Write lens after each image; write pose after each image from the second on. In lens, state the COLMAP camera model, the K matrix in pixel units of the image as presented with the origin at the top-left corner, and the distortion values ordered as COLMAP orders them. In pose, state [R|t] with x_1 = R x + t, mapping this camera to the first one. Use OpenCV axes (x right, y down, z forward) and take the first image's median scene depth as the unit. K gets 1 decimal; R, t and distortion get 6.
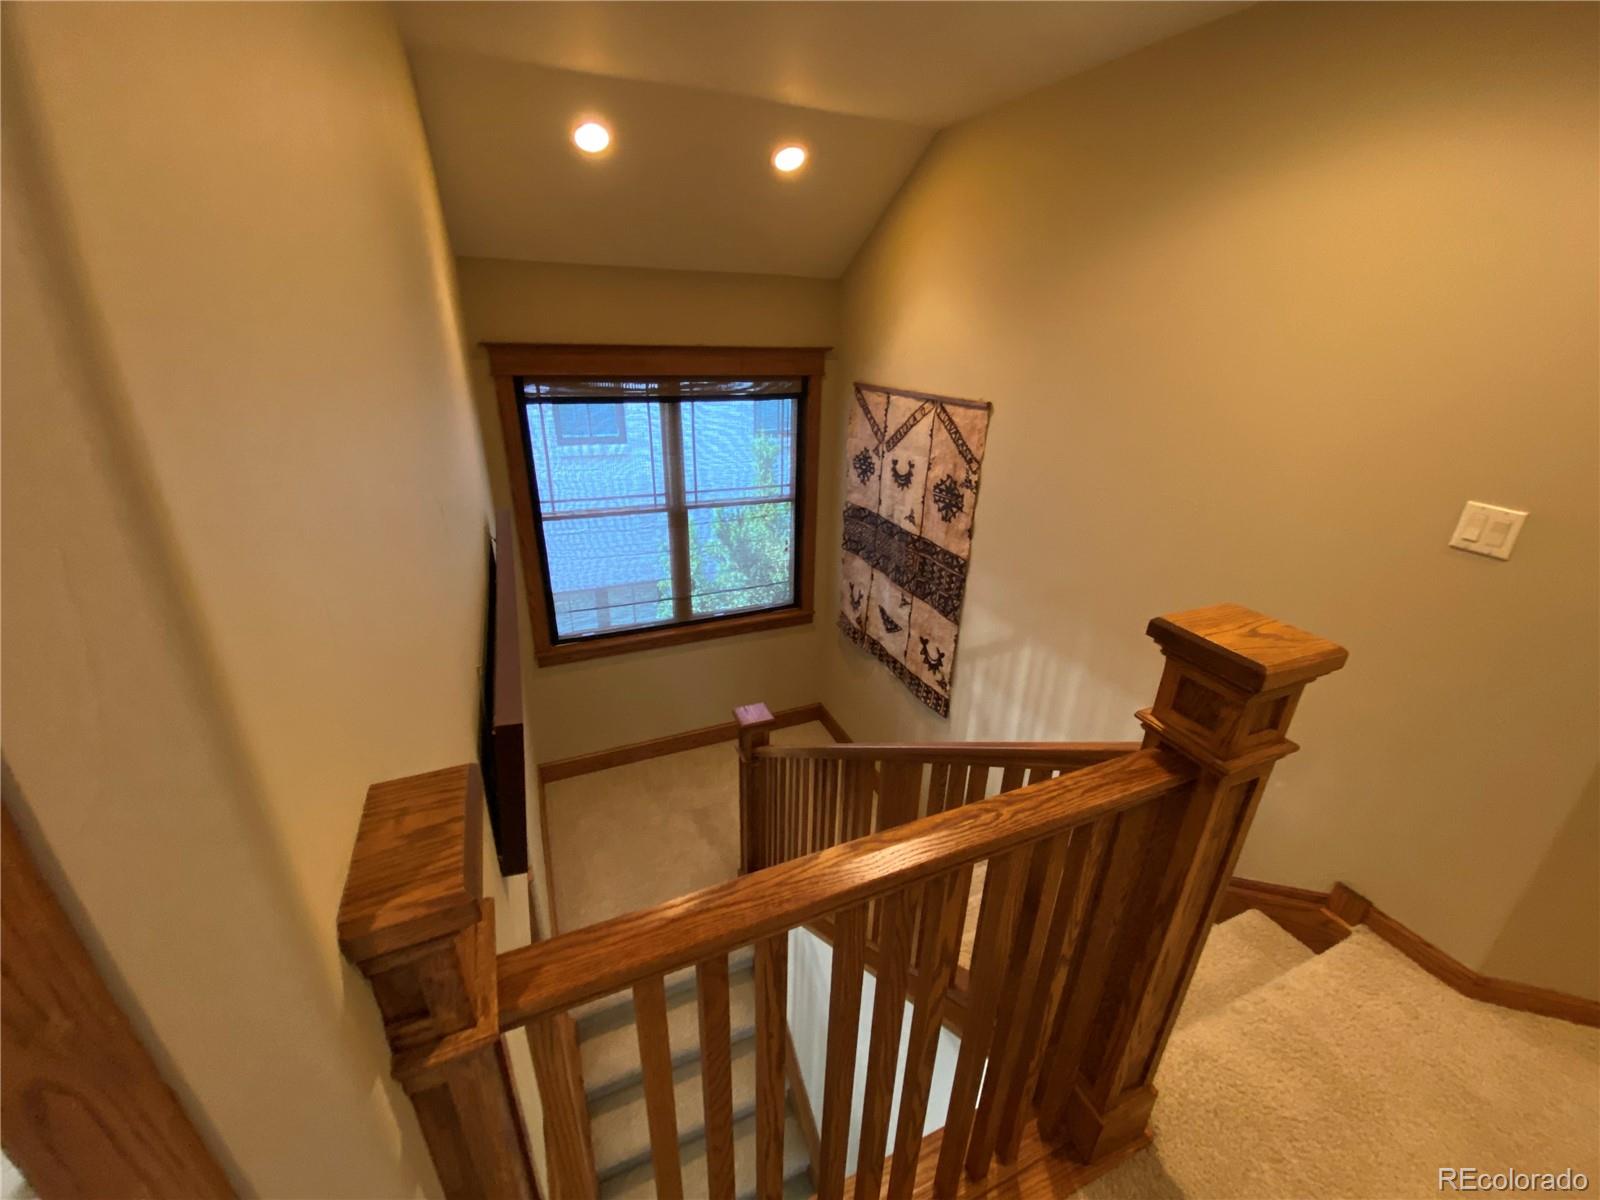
lens RADIAL K [[651.6, 0, 800.8], [0, 651.6, 600.7], [0, 0, 1]] dist [-0.014363, -0.002386]
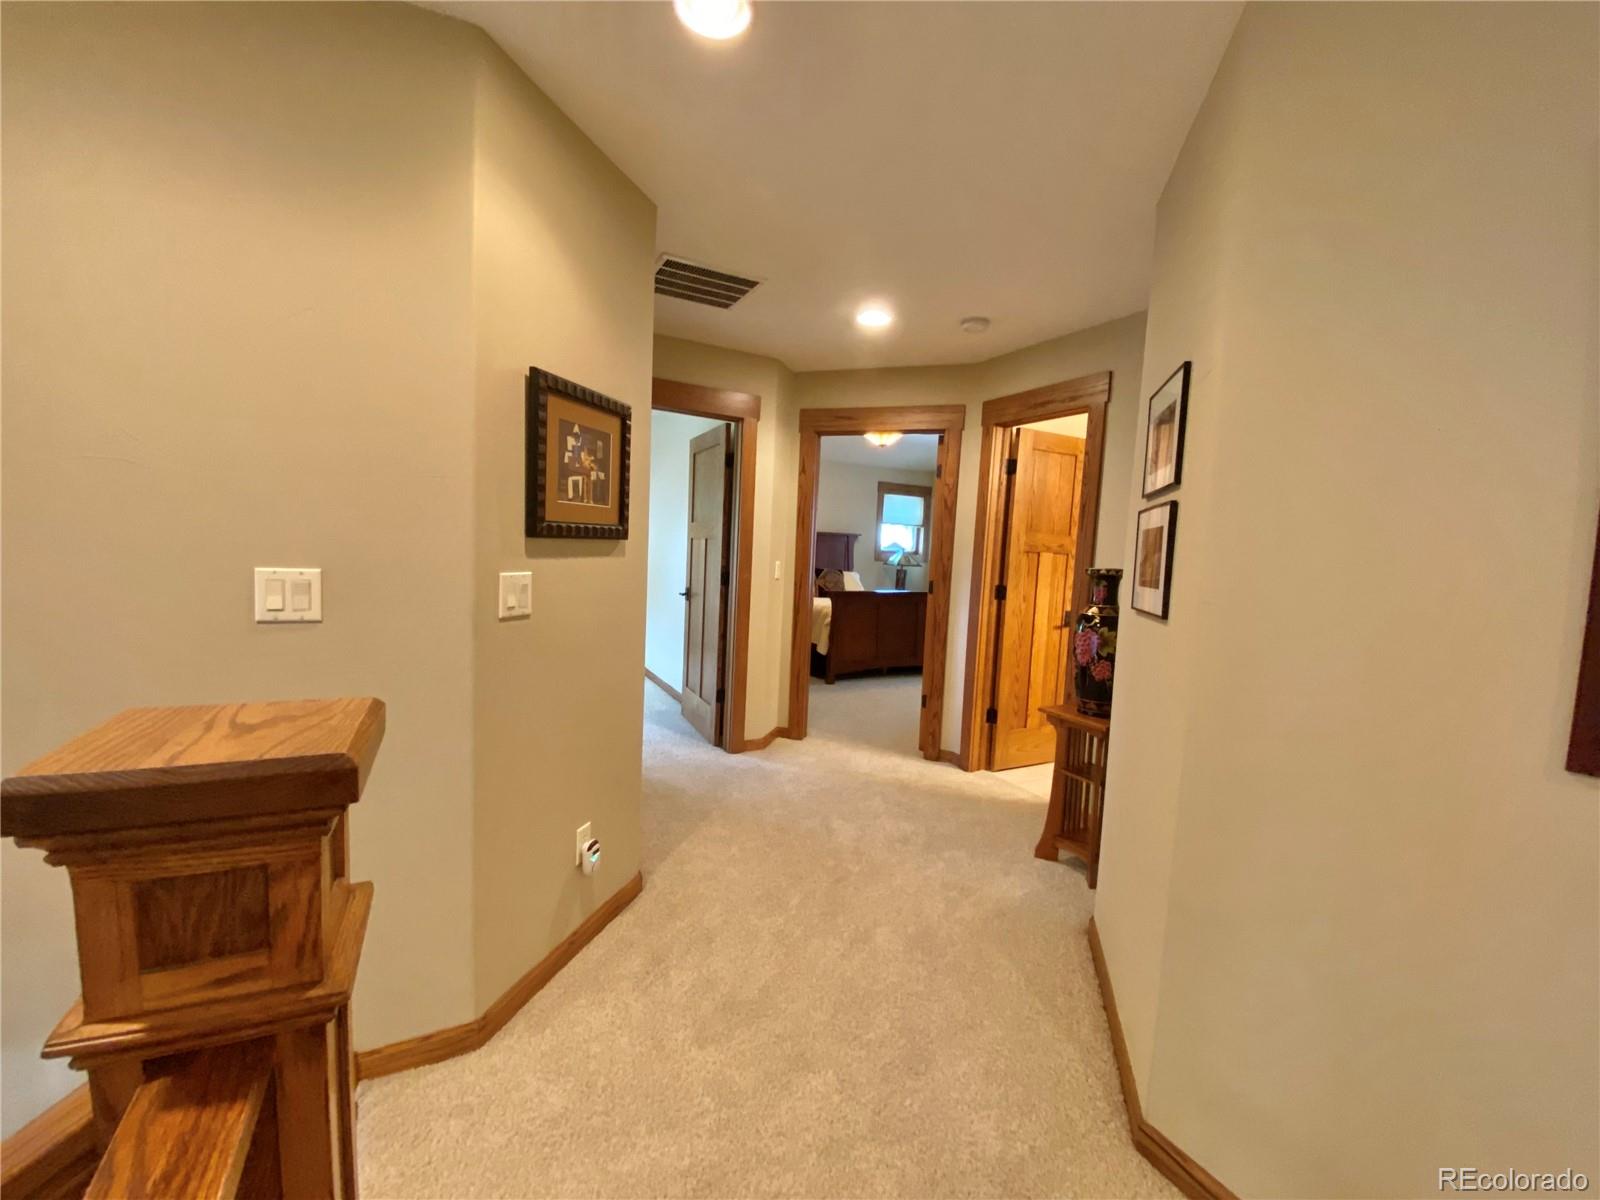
lens RADIAL K [[651.6, 0, 797.4], [0, 651.6, 598.8], [0, 0, 1]] dist [-0.014363, -0.002386]
pose [[-0.080429, -0.108122, 0.990879, 0.169236], [0.348924, 0.928147, 0.129599, 0.040969], [-0.933693, 0.356165, -0.036923, 0.545915]]
